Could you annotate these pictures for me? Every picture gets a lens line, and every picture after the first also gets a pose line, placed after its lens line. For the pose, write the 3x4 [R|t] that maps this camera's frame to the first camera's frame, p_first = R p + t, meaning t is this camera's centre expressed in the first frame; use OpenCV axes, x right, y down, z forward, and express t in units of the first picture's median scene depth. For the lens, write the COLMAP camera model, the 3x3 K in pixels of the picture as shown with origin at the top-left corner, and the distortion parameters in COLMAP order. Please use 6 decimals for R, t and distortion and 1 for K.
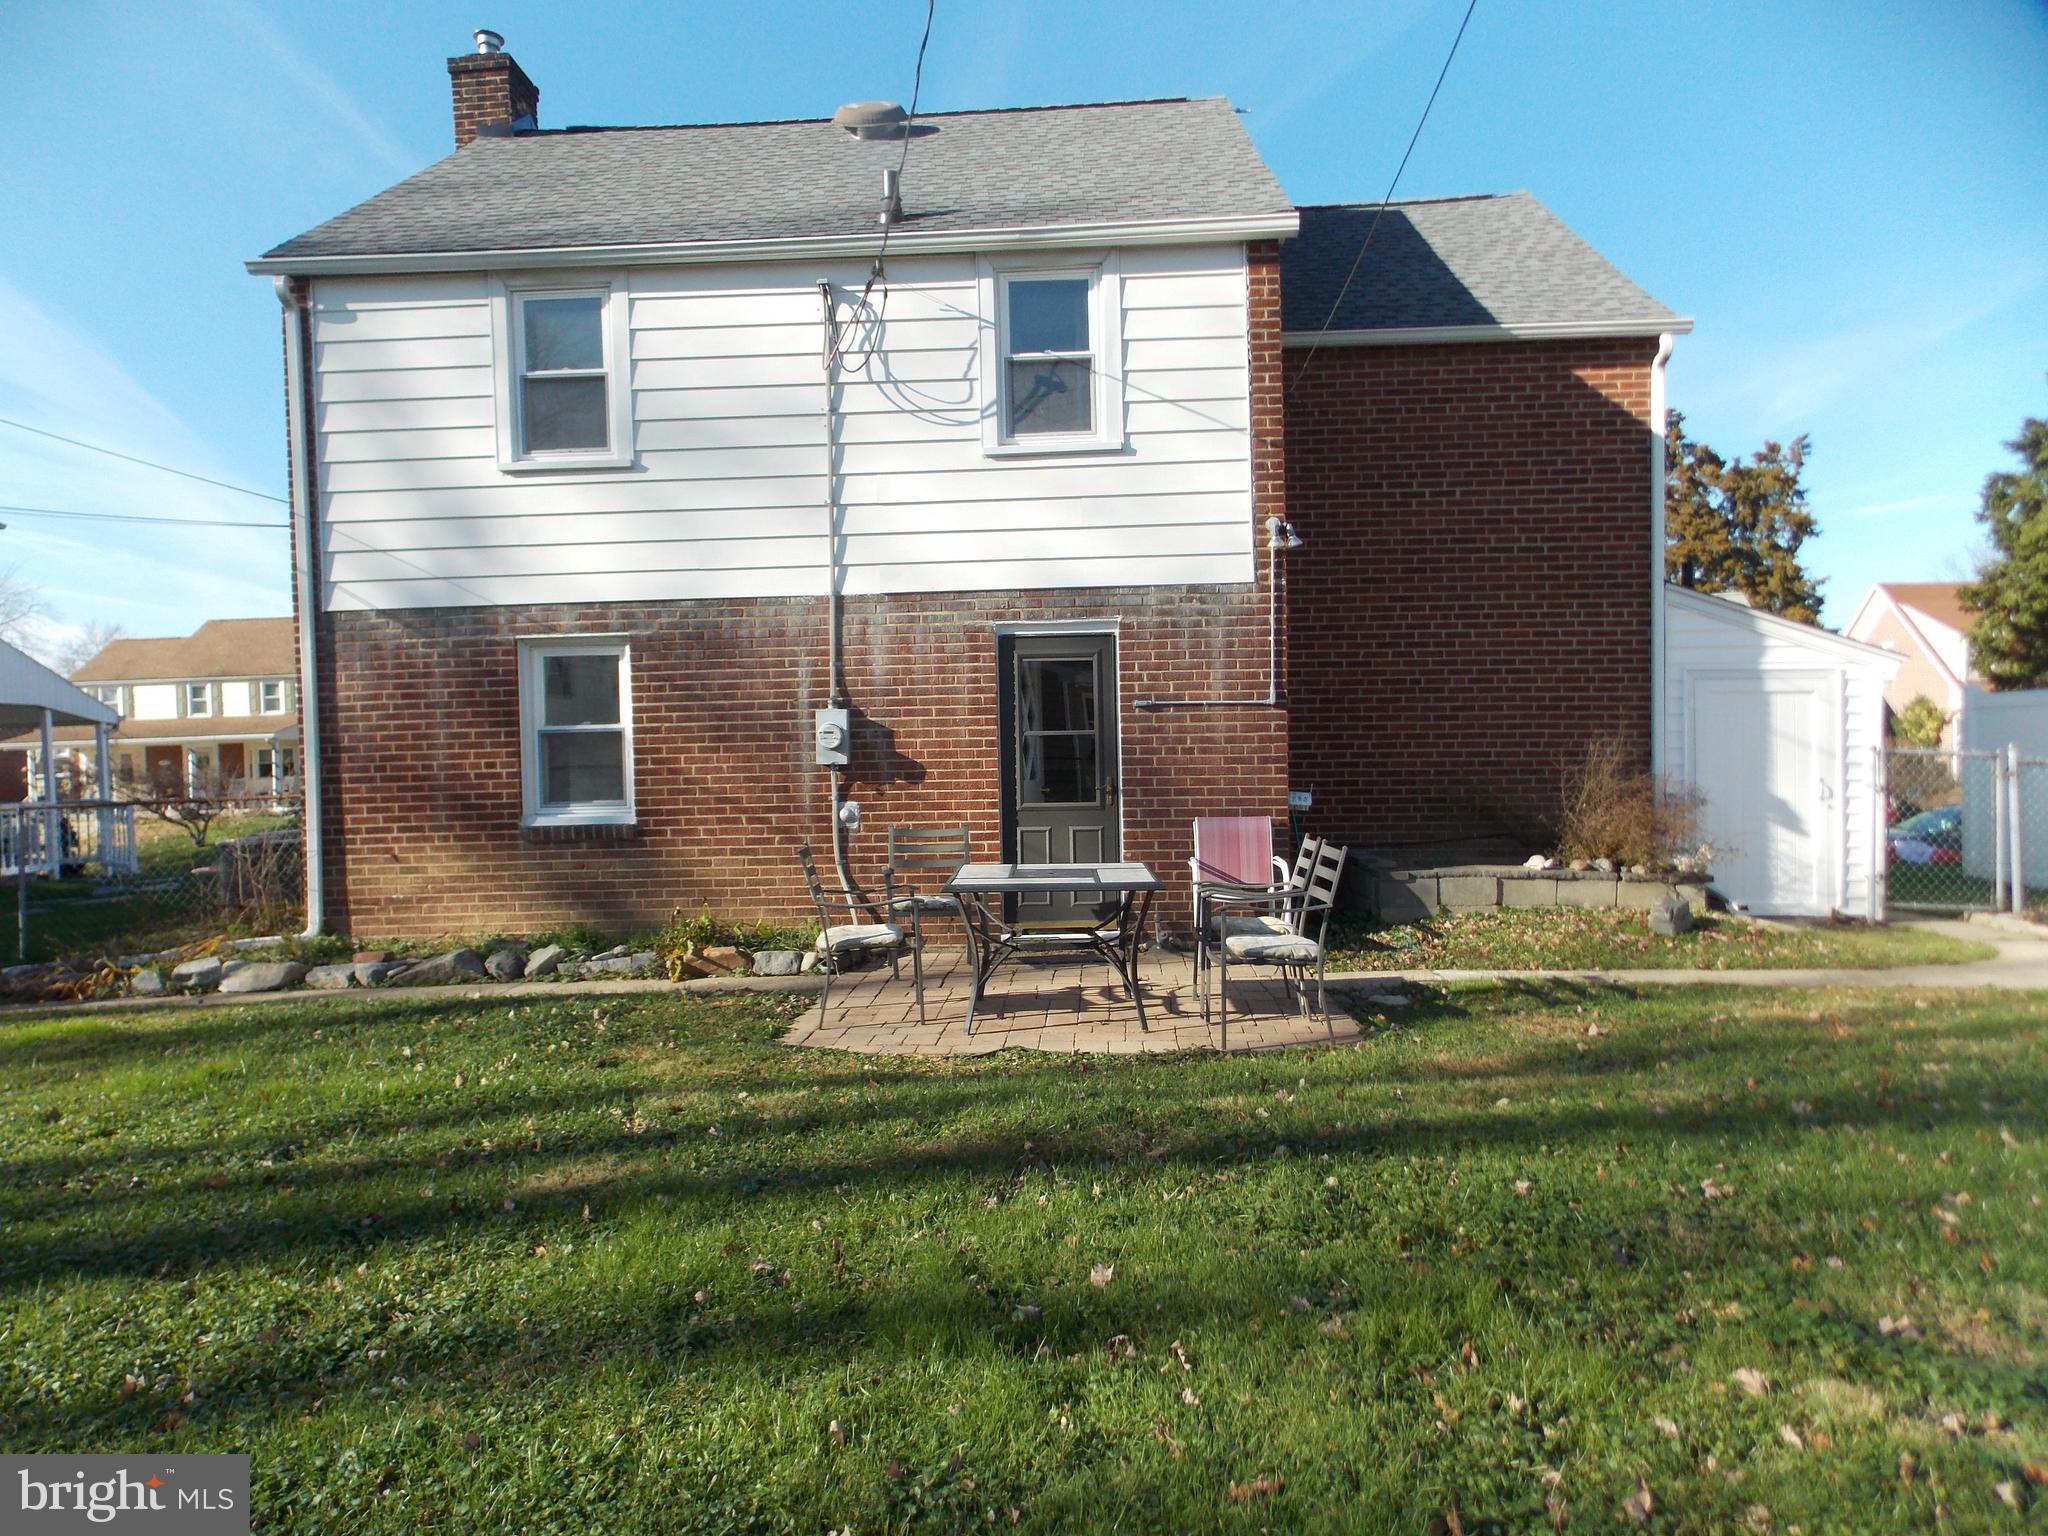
lens RADIAL K [[1384.1, 0, 1024.0], [0, 1384.1, 768.0], [0, 0, 1]] dist [-0.006196, -0.001003]
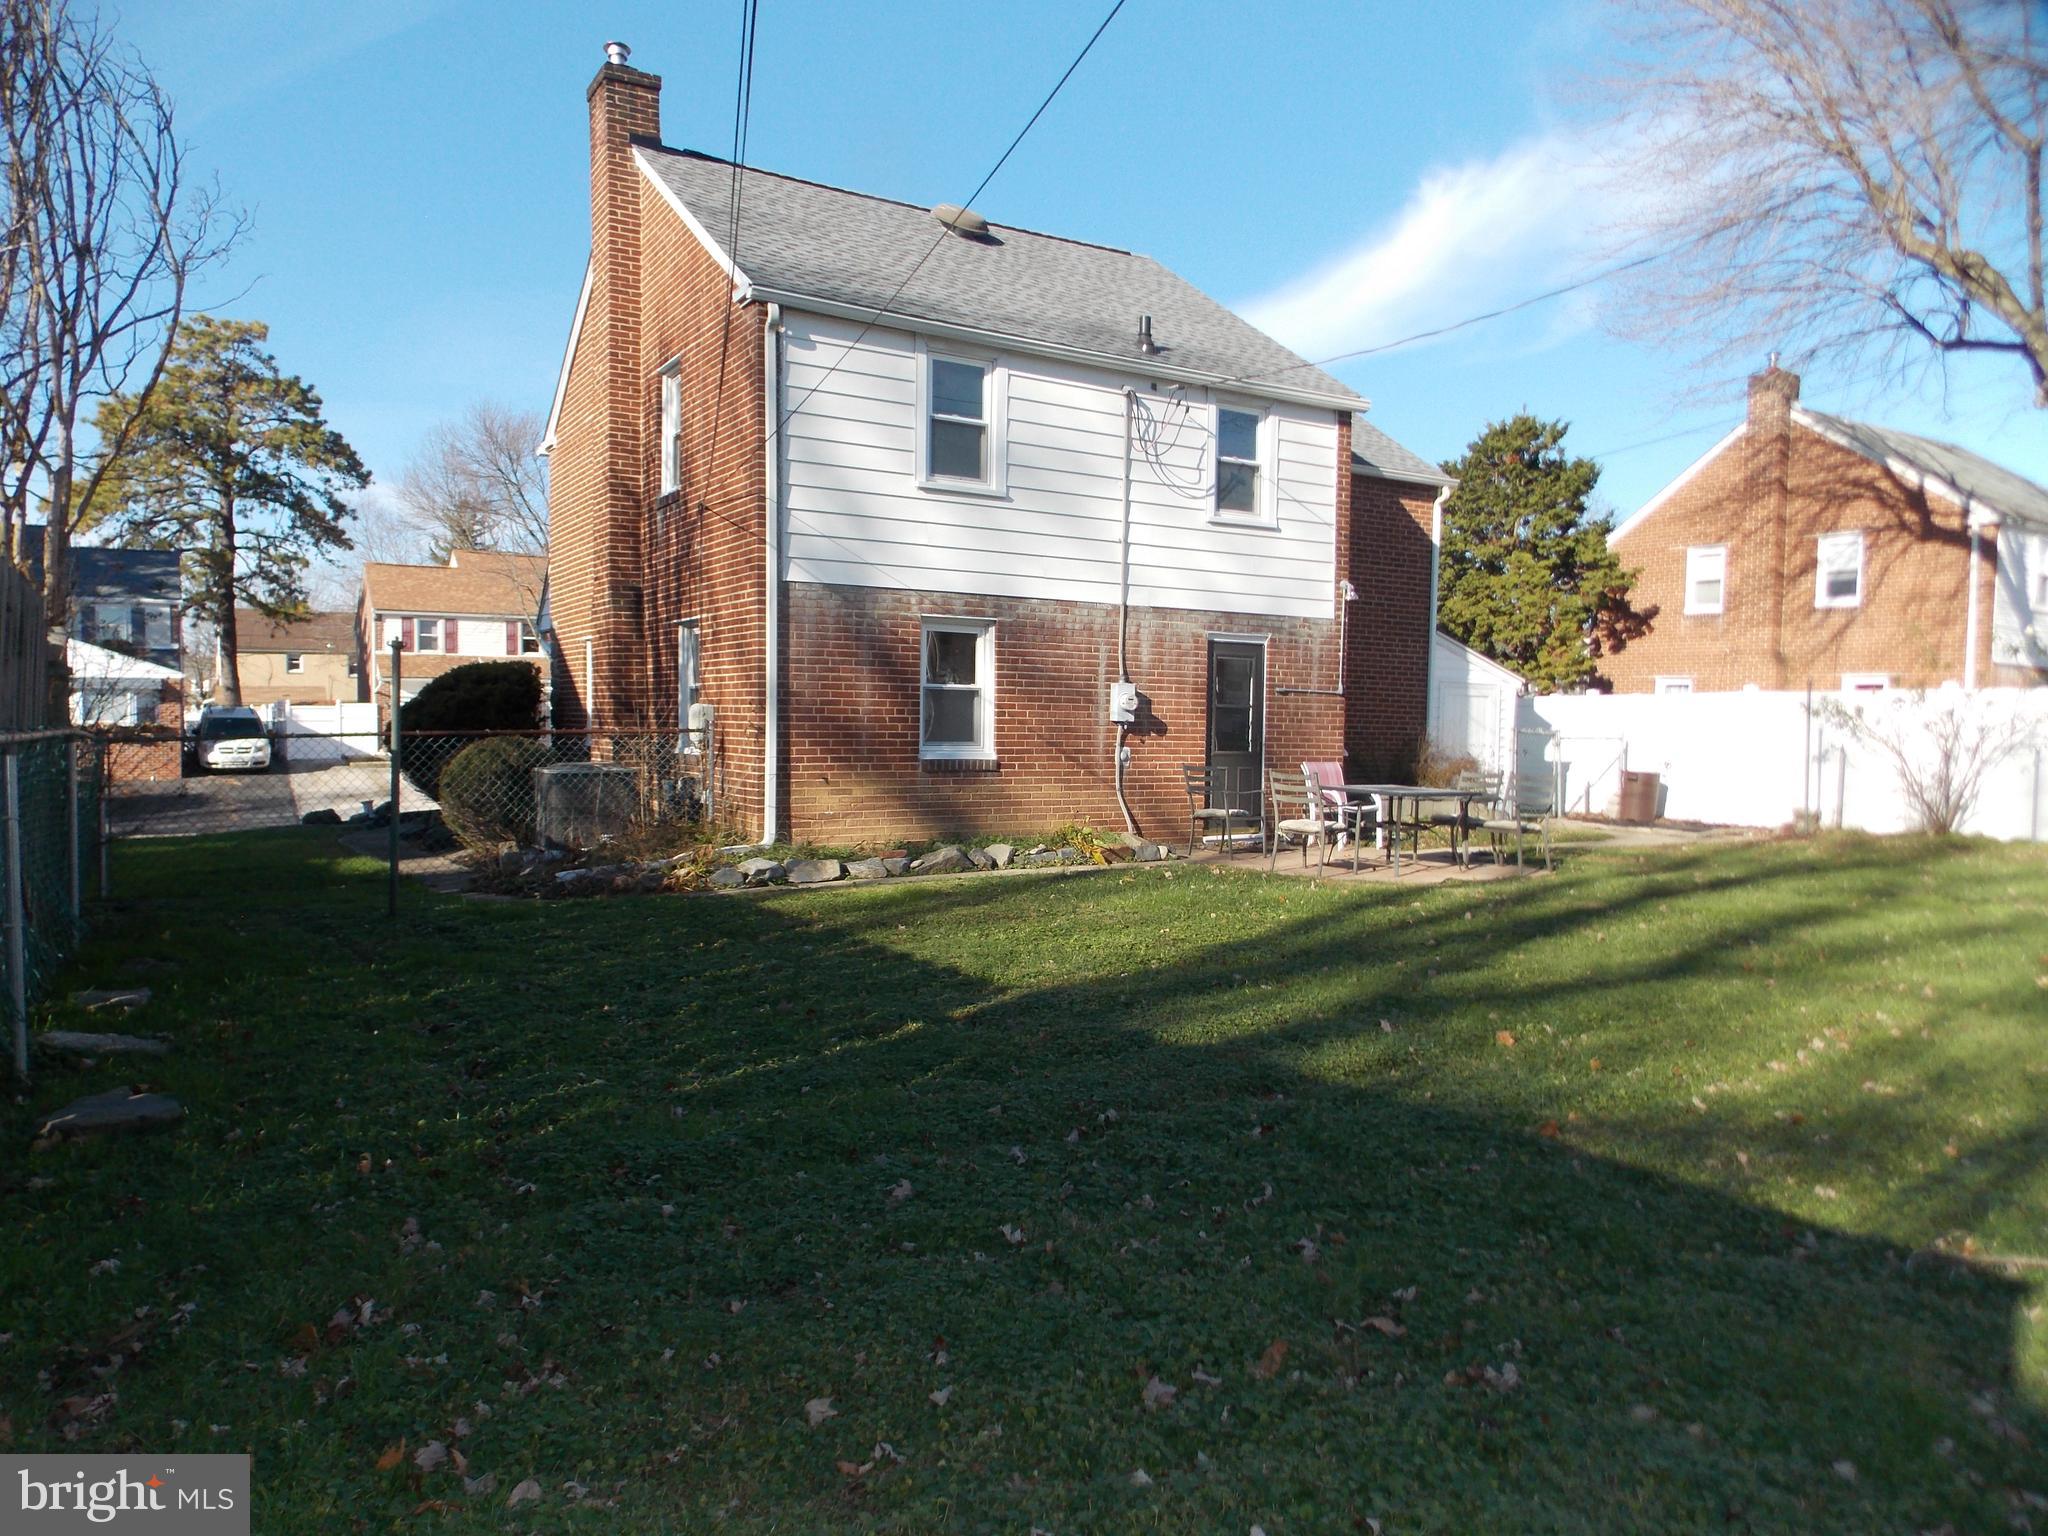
lens RADIAL K [[1364.1, 0, 1008.2], [0, 1364.1, 753.1], [0, 0, 1]] dist [0.029829, -0.003671]
pose [[0.832150, 0.025450, 0.553966, -1.021840], [-0.026438, 0.999631, -0.006210, 0.042615], [-0.553919, -0.009479, 0.832516, -0.125848]]
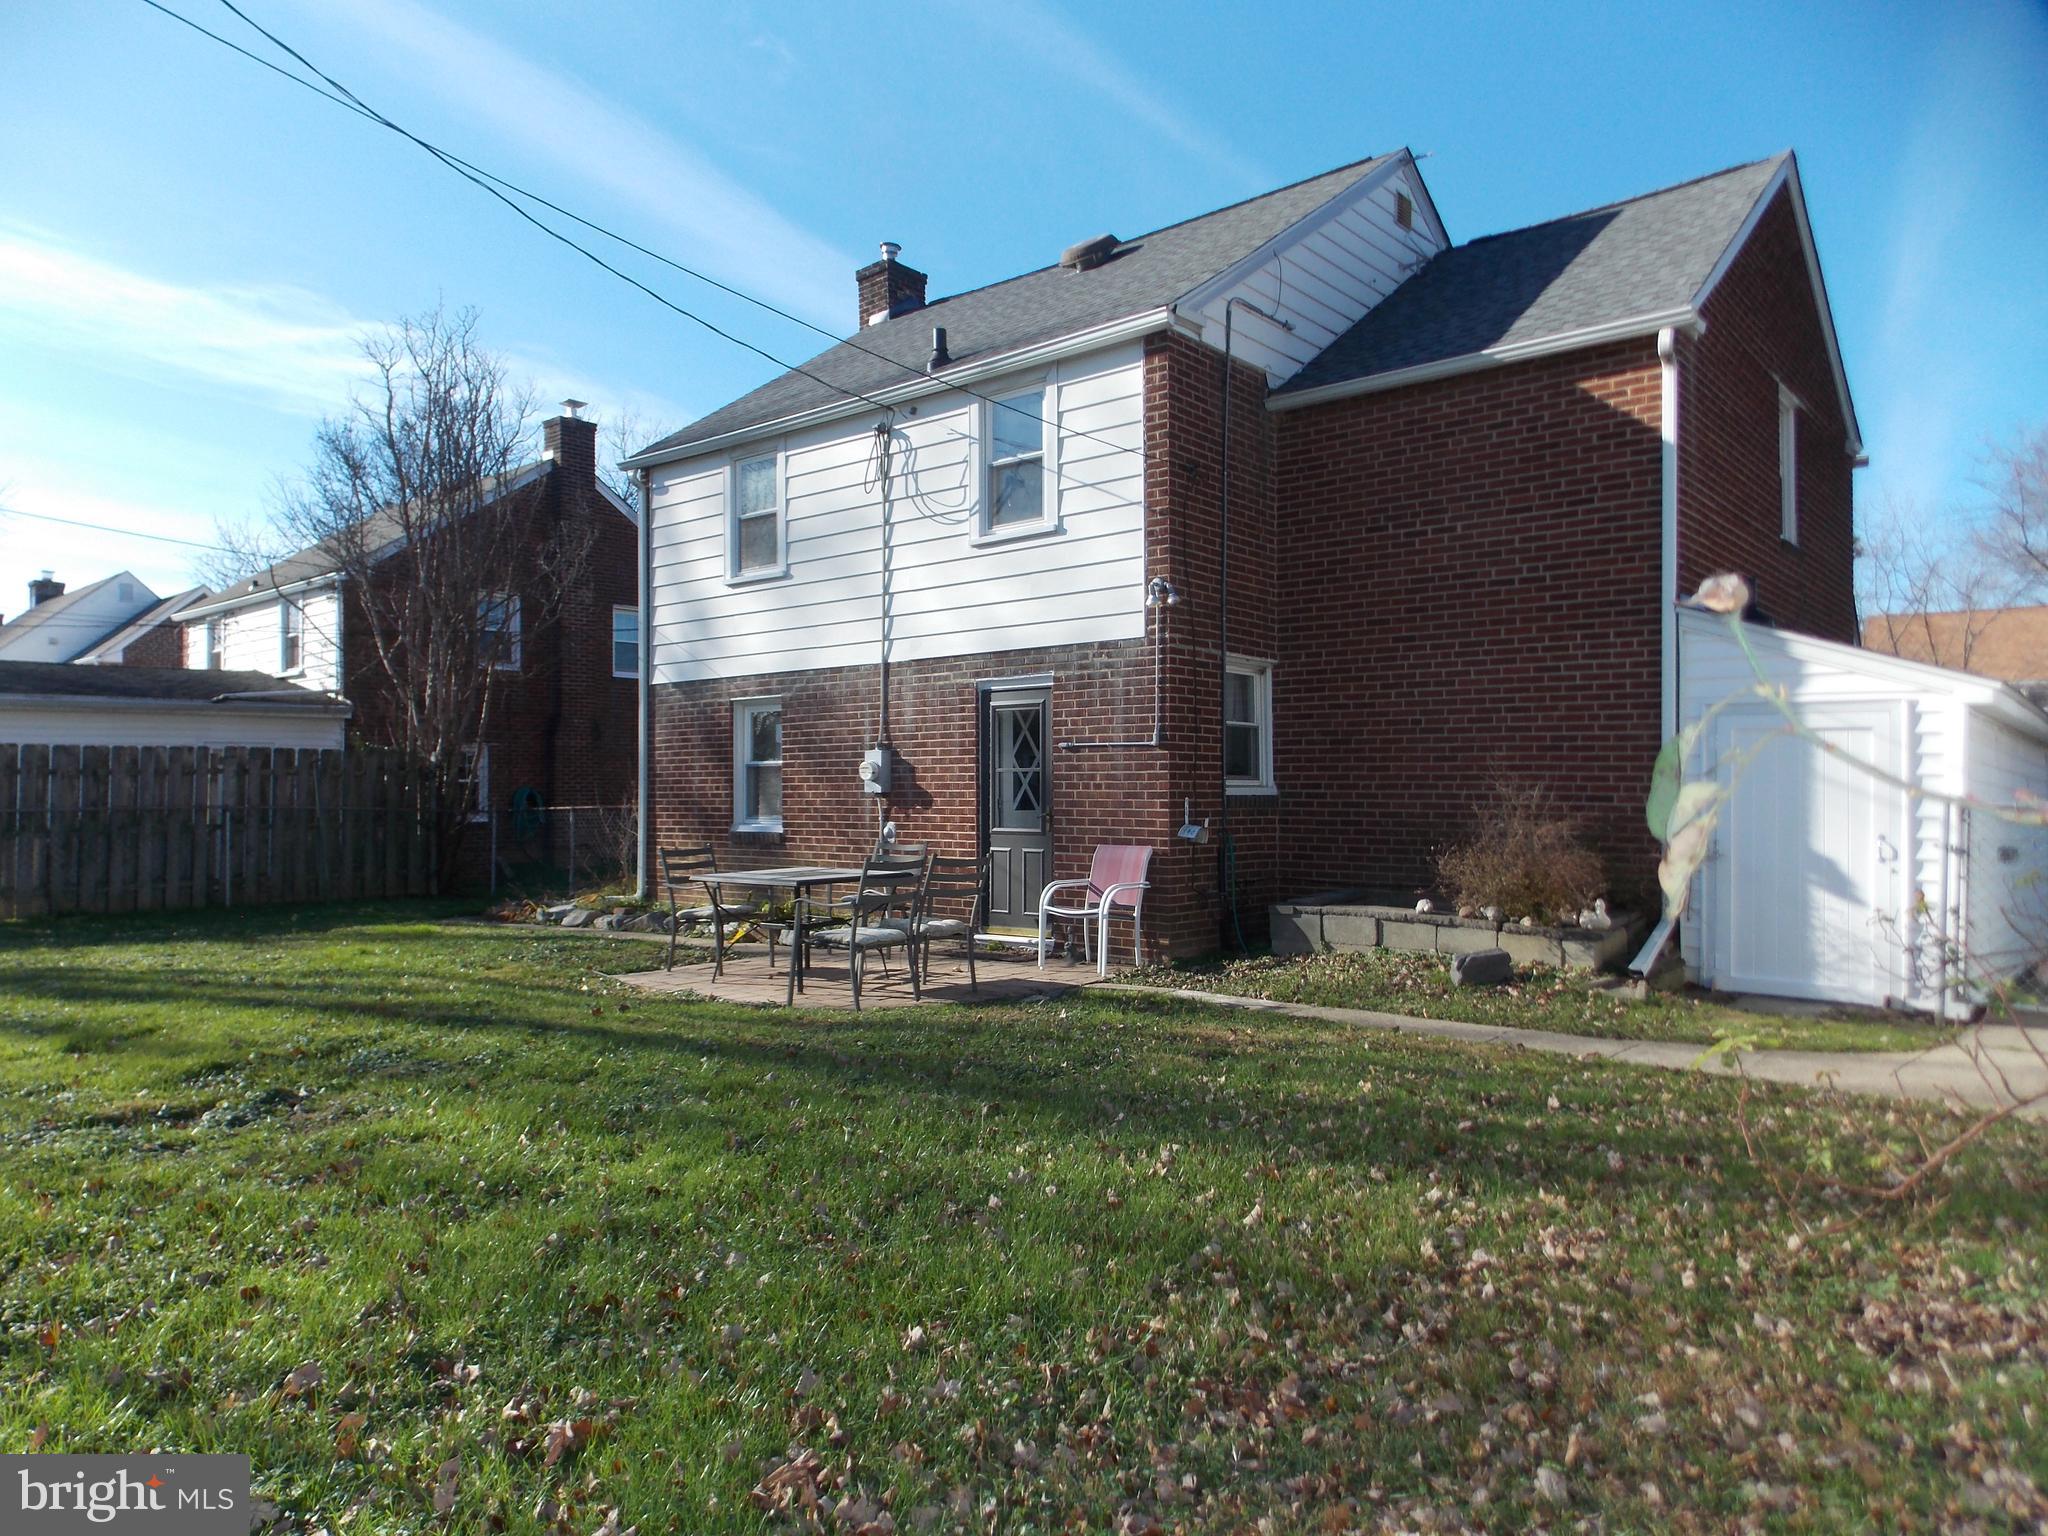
lens RADIAL K [[1384.1, 0, 1024.0], [0, 1384.1, 768.0], [0, 0, 1]] dist [-0.006196, -0.001003]
pose [[0.786361, 0.008030, -0.617715, 0.770005], [-0.025511, 0.999485, -0.019483, -0.003576], [0.617240, 0.031079, 0.786161, 0.058976]]
